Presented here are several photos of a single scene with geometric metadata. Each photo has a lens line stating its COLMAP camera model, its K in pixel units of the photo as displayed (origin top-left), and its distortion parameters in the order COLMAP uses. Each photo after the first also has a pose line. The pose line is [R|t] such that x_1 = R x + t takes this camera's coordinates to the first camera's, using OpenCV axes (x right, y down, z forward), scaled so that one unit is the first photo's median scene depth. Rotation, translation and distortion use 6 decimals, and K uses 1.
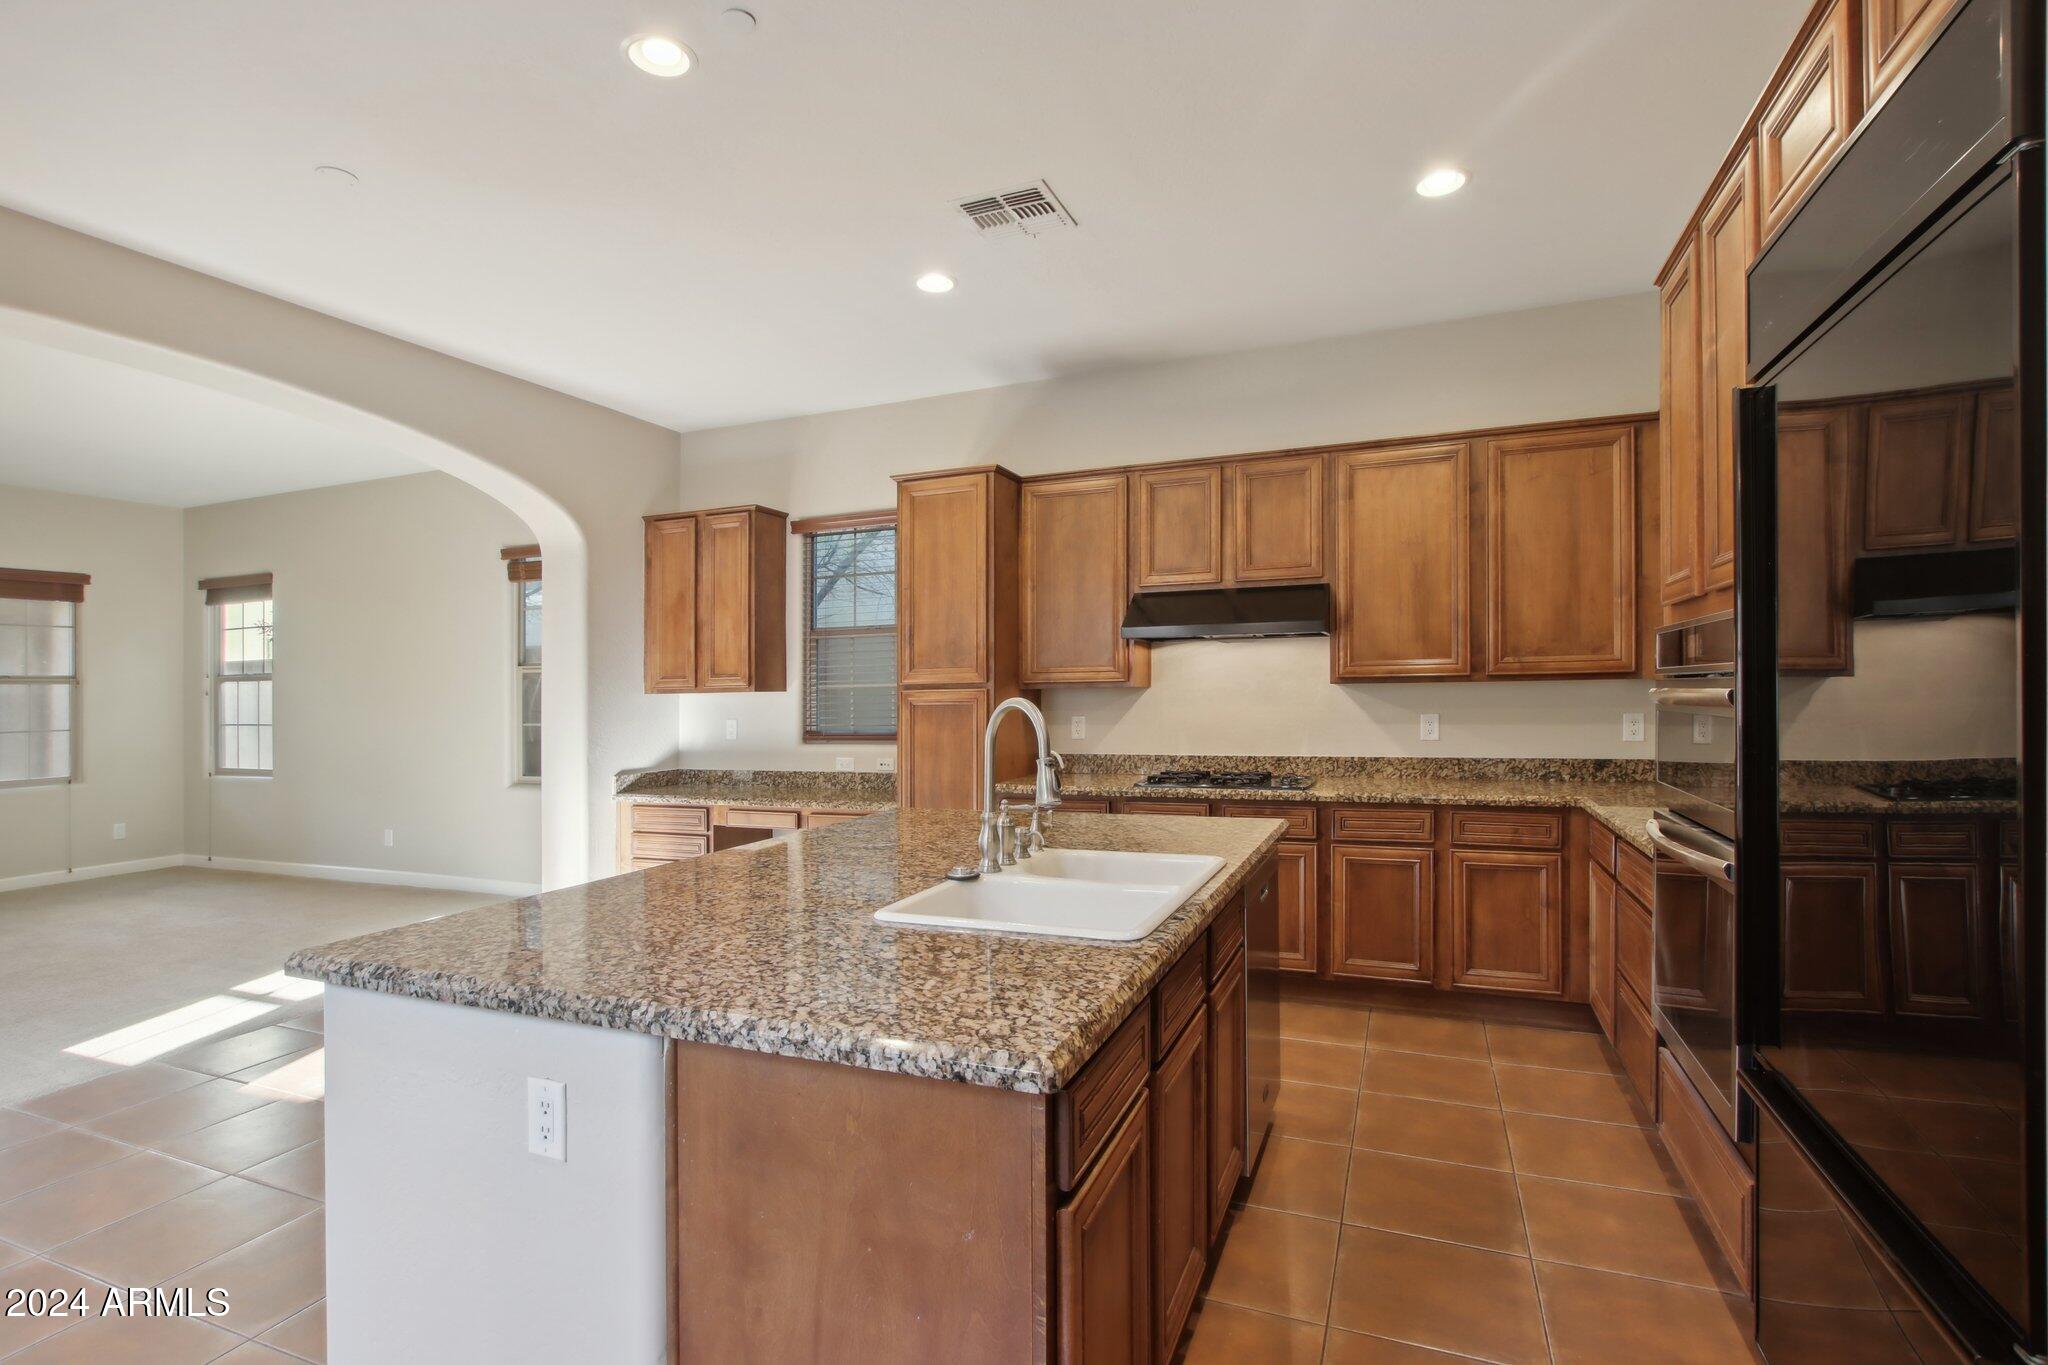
lens RADIAL K [[962.8, 0, 1019.6], [0, 962.8, 678.8], [0, 0, 1]] dist [-0.009609, 0.001328]
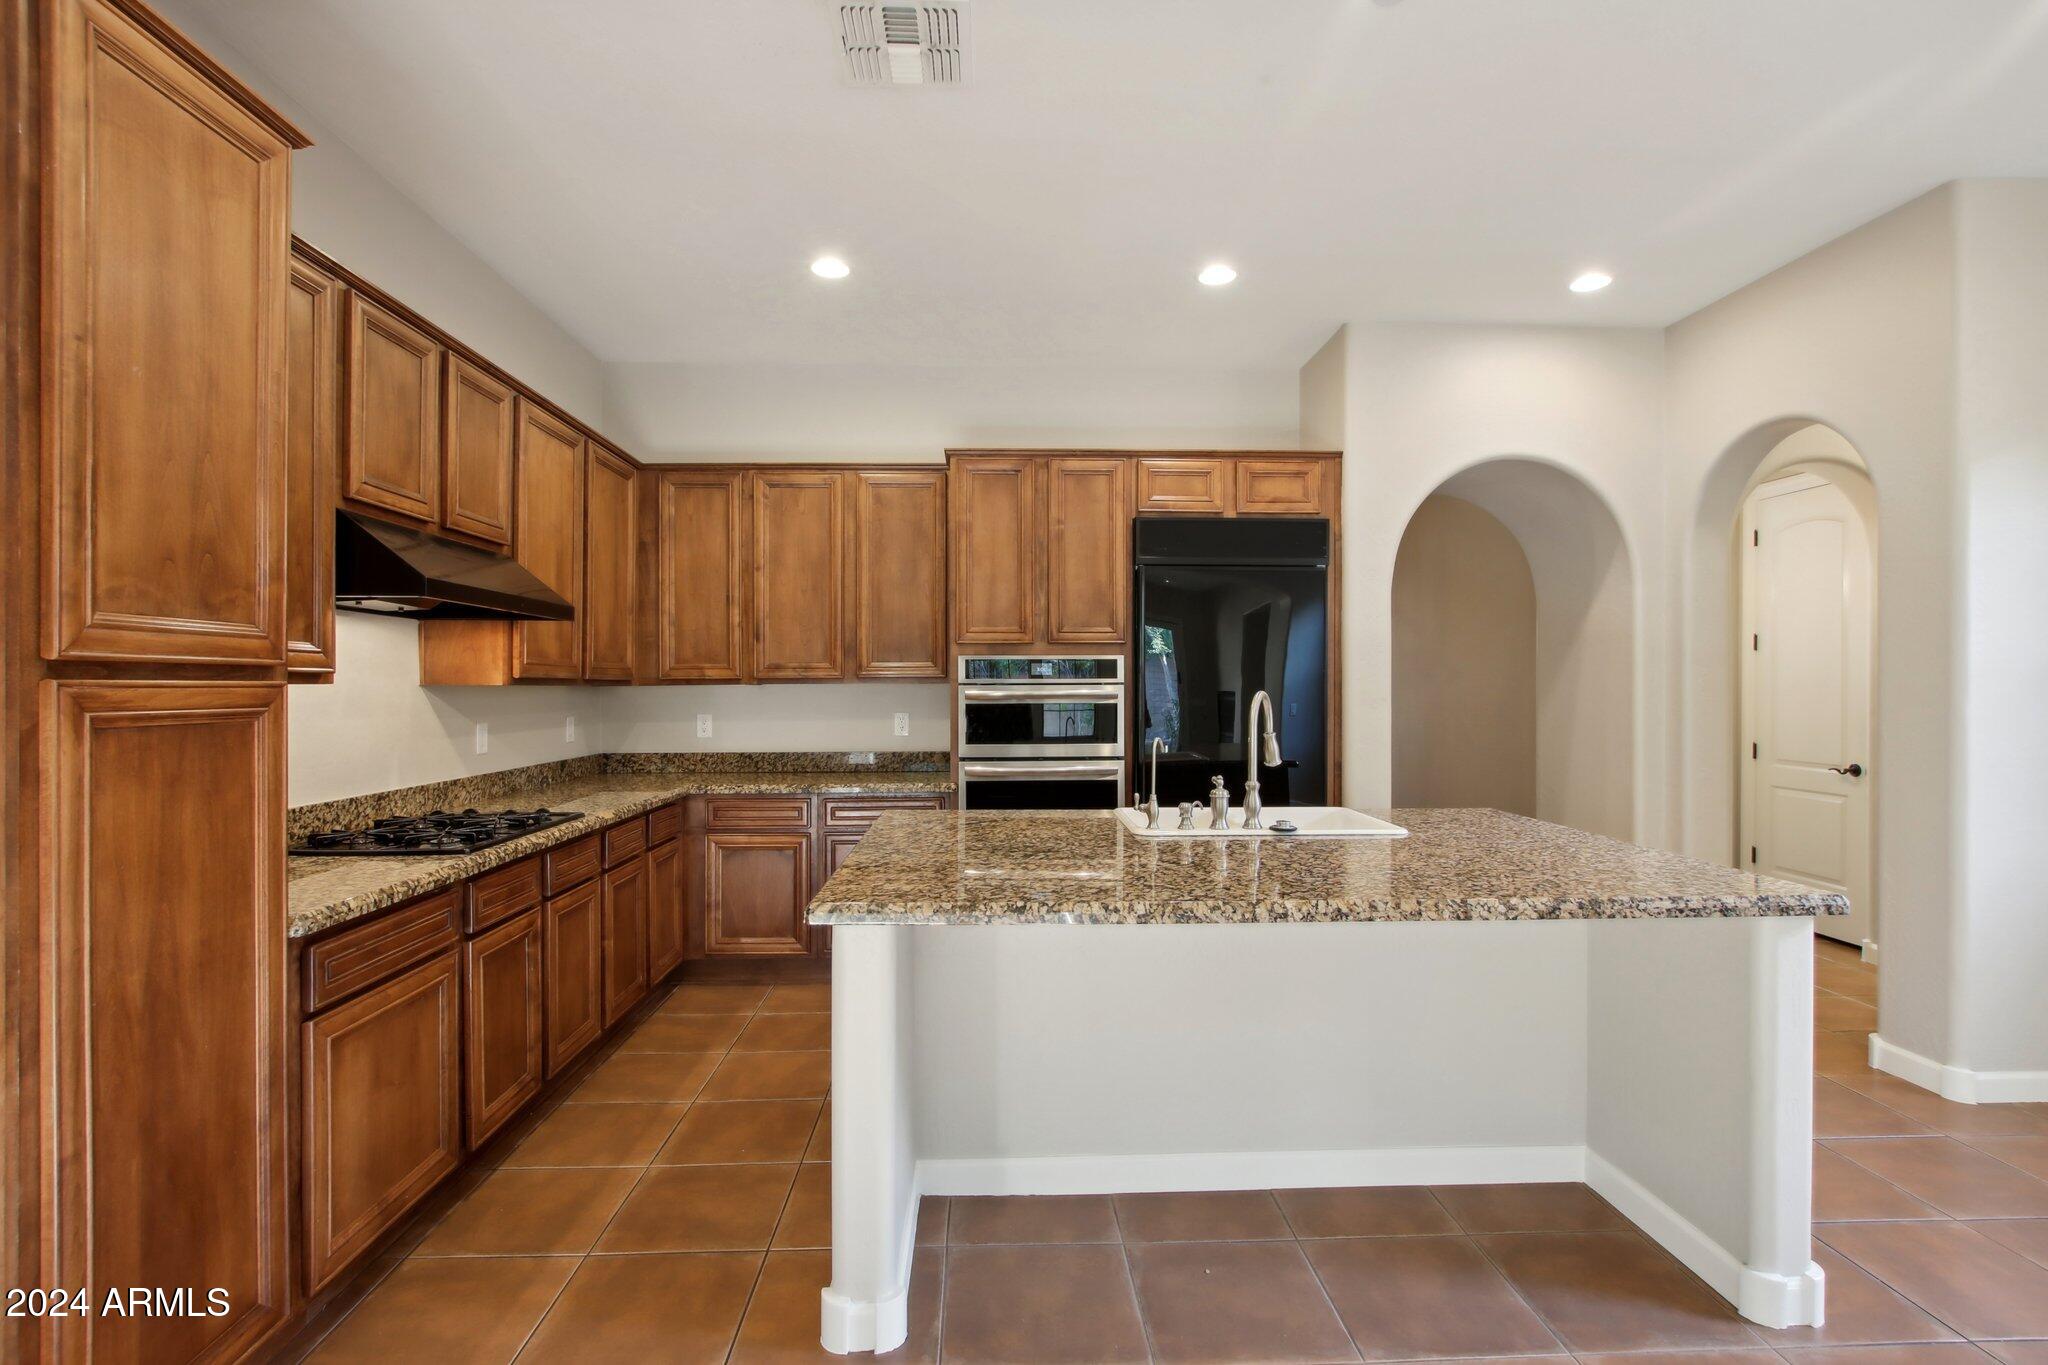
lens RADIAL K [[962.8, 0, 1015.7], [0, 962.8, 685.6], [0, 0, 1]] dist [-0.009609, 0.001328]
pose [[-0.396853, 0.016253, 0.917738, -0.506990], [-0.006146, 0.999774, -0.020364, 0.017652], [-0.917862, -0.013722, -0.396663, 0.858727]]
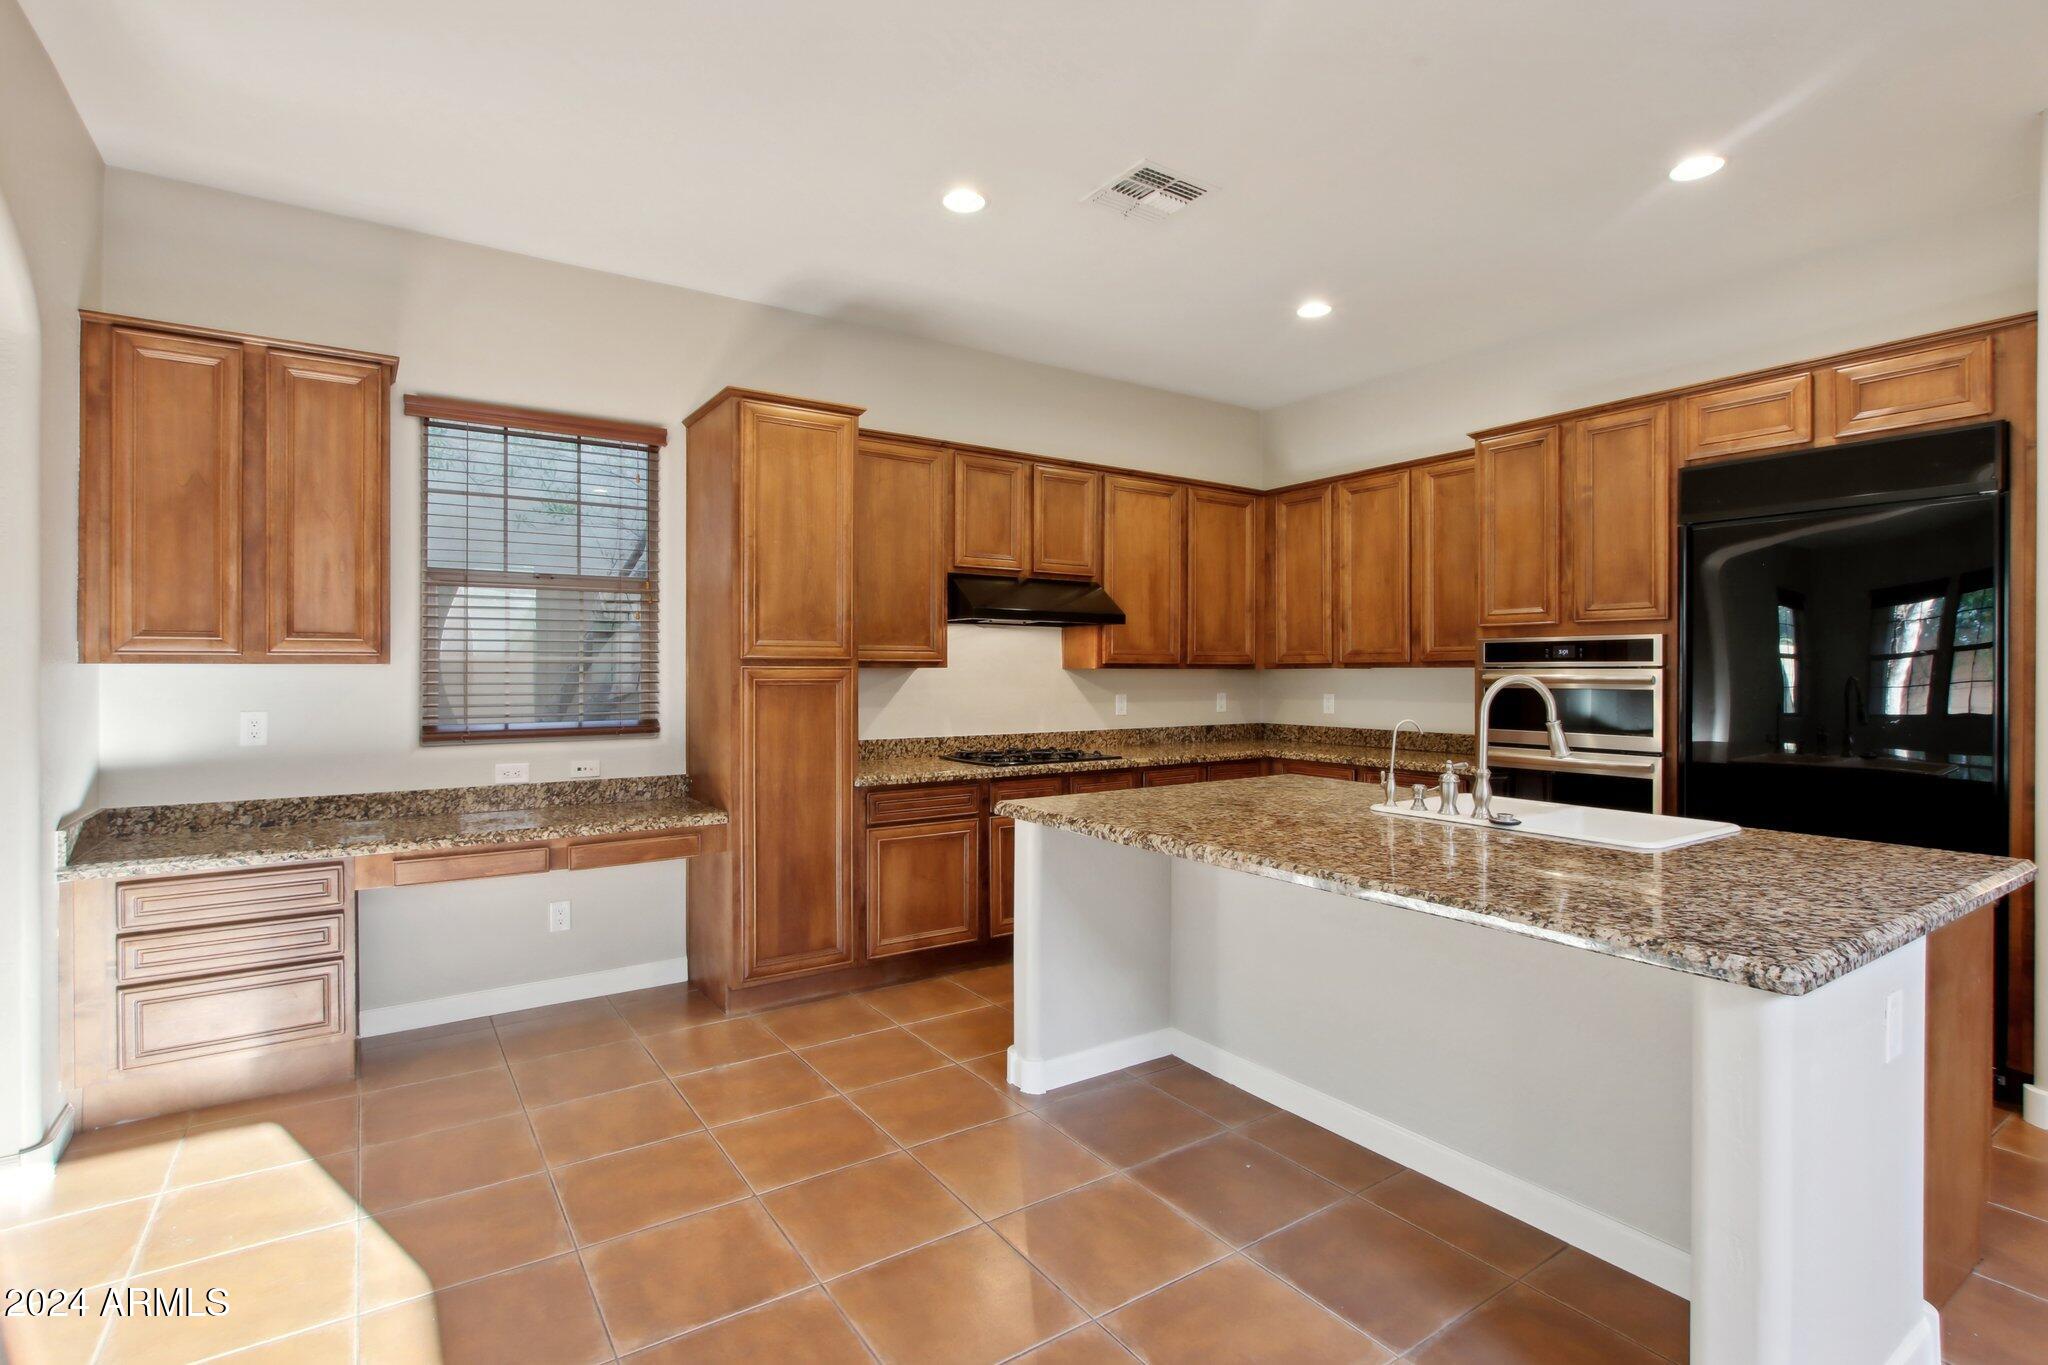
lens RADIAL K [[962.8, 0, 1020.9], [0, 962.8, 674.1], [0, 0, 1]] dist [-0.009609, 0.001328]
pose [[0.563739, 0.012876, 0.825853, -0.642862], [-0.021649, 0.999765, -0.000809, 0.014009], [-0.825669, -0.017423, 0.563885, 0.383803]]
